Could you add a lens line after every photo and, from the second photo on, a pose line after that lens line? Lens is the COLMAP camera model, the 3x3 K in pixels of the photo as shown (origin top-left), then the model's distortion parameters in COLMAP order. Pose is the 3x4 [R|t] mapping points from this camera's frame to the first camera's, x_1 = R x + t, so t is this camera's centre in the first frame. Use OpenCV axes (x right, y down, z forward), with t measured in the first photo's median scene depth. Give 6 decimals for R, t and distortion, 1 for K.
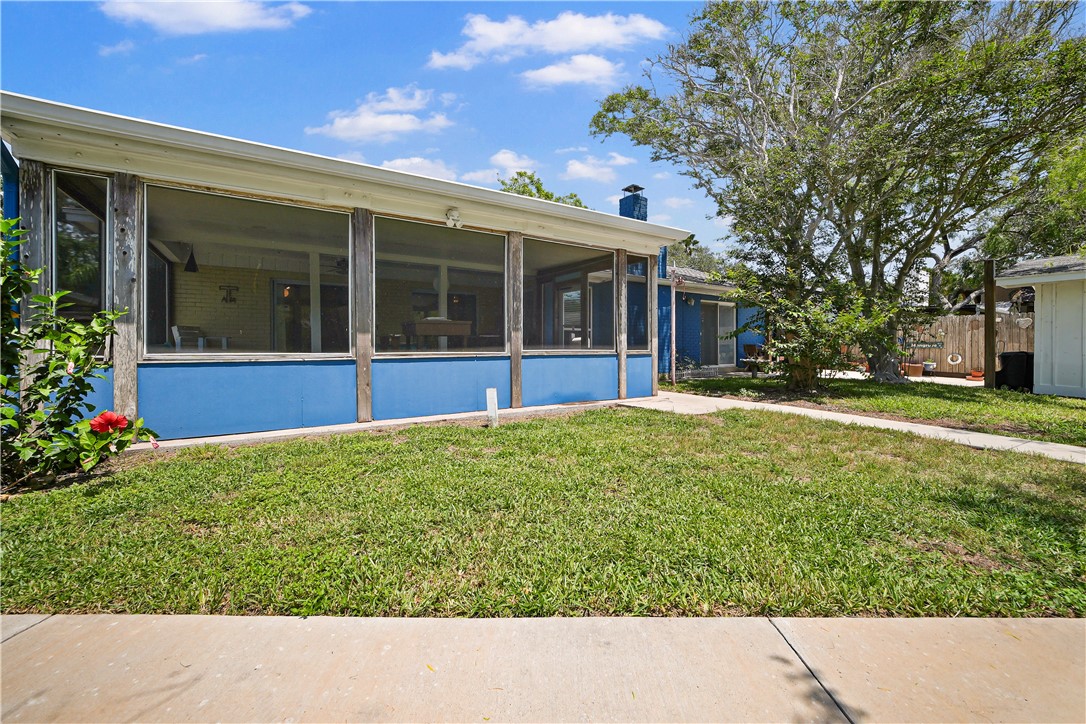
lens RADIAL K [[435.3, 0, 539.9], [0, 435.3, 357.5], [0, 0, 1]] dist [-0.019988, 0.004466]
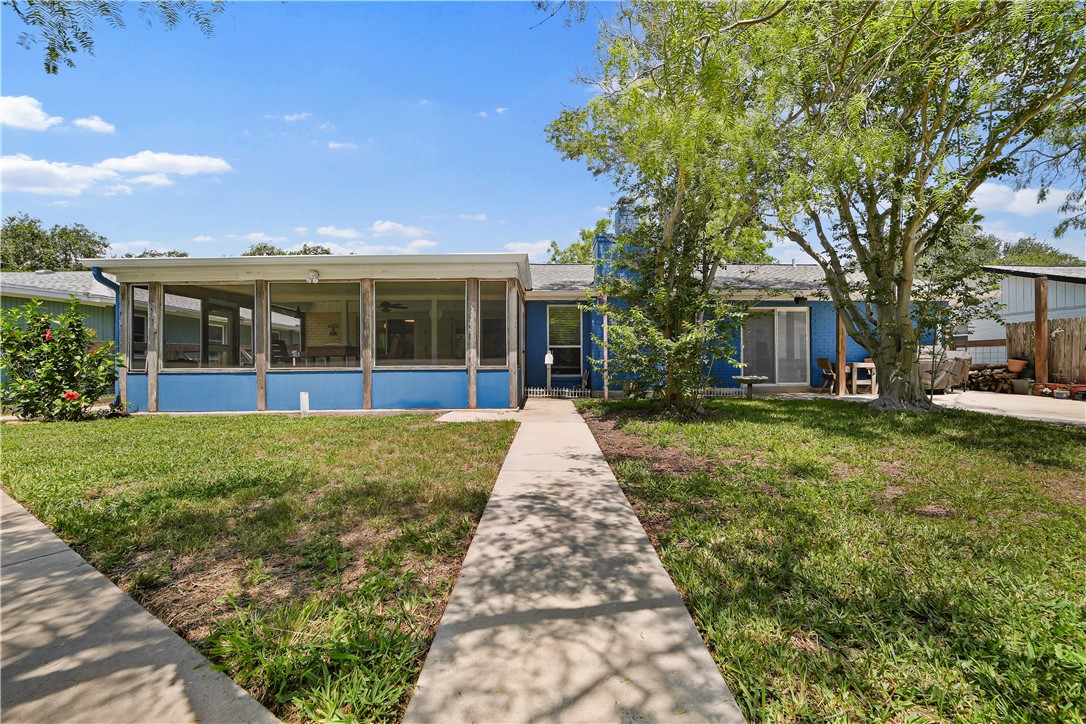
lens RADIAL K [[435.3, 0, 545.0], [0, 435.3, 365.6], [0, 0, 1]] dist [-0.019988, 0.004466]
pose [[0.852265, -0.004630, -0.523090, 0.983252], [-0.005969, 0.999810, -0.018575, 0.002582], [0.523076, 0.018953, 0.852075, 0.127428]]
